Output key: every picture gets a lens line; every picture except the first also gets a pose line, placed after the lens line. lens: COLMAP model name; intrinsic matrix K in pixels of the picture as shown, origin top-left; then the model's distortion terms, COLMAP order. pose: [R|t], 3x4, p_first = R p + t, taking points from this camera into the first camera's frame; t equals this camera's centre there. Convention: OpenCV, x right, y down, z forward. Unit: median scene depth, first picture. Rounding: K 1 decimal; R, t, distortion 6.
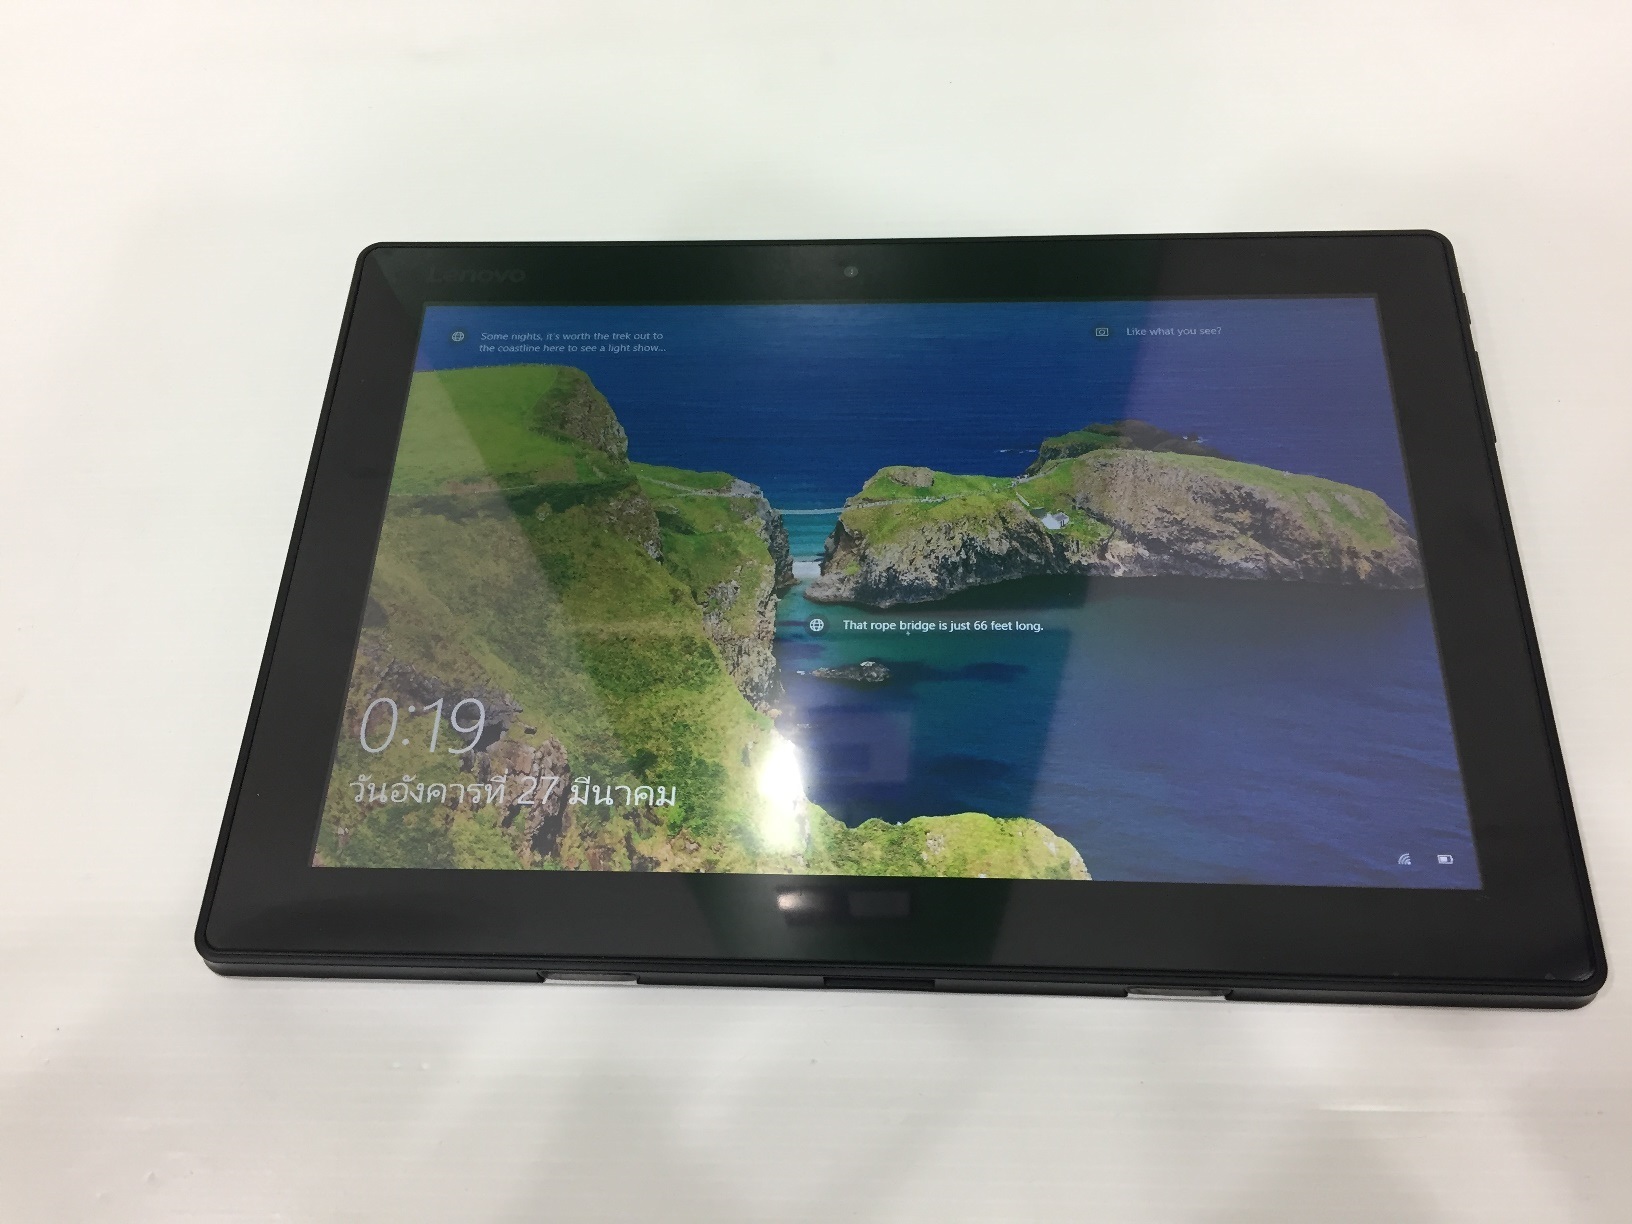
lens RADIAL K [[1423.3, 0, 818.9], [0, 1423.3, 613.7], [0, 0, 1]] dist [0.062022, -0.079416]
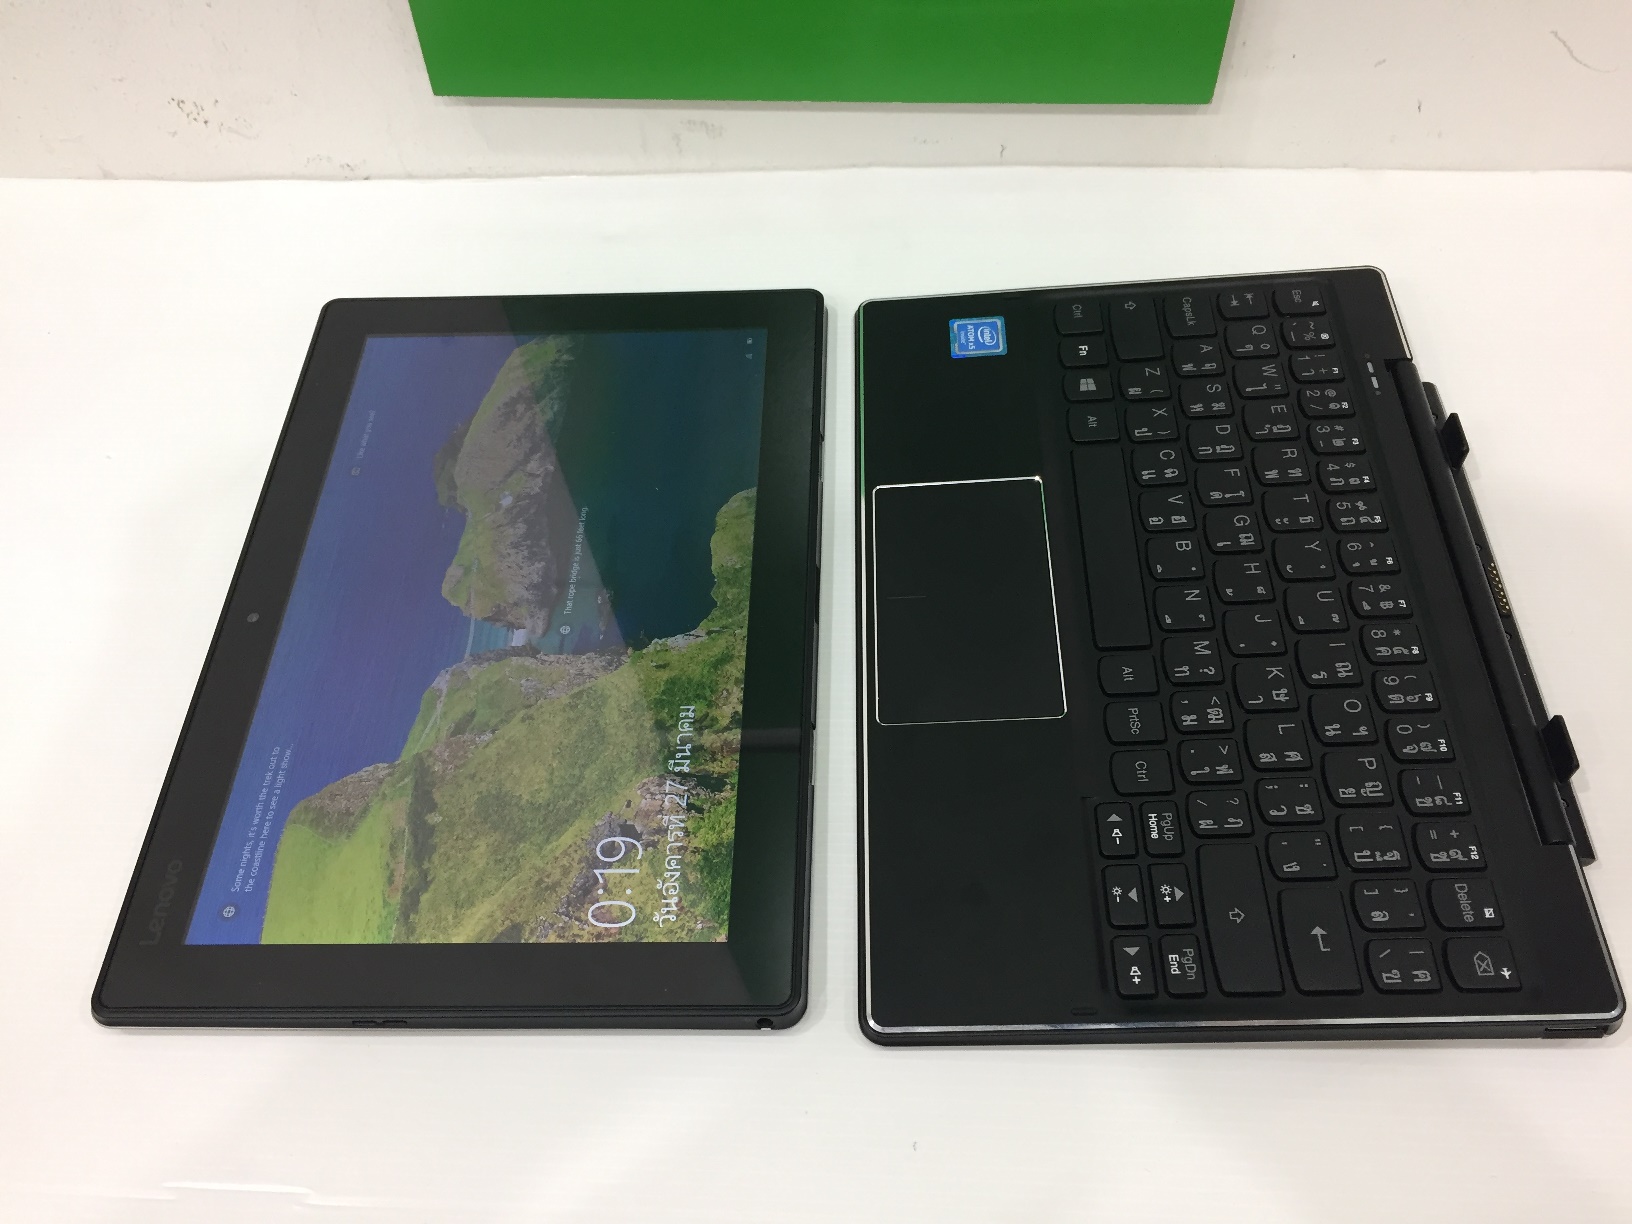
lens RADIAL K [[1423.3, 0, 818.9], [0, 1423.3, 613.7], [0, 0, 1]] dist [0.062022, -0.079416]
pose [[-0.010581, -0.774785, 0.632136, -0.868888], [0.910491, 0.253886, 0.326419, -0.224259], [-0.413395, 0.579007, 0.702748, -0.097519]]
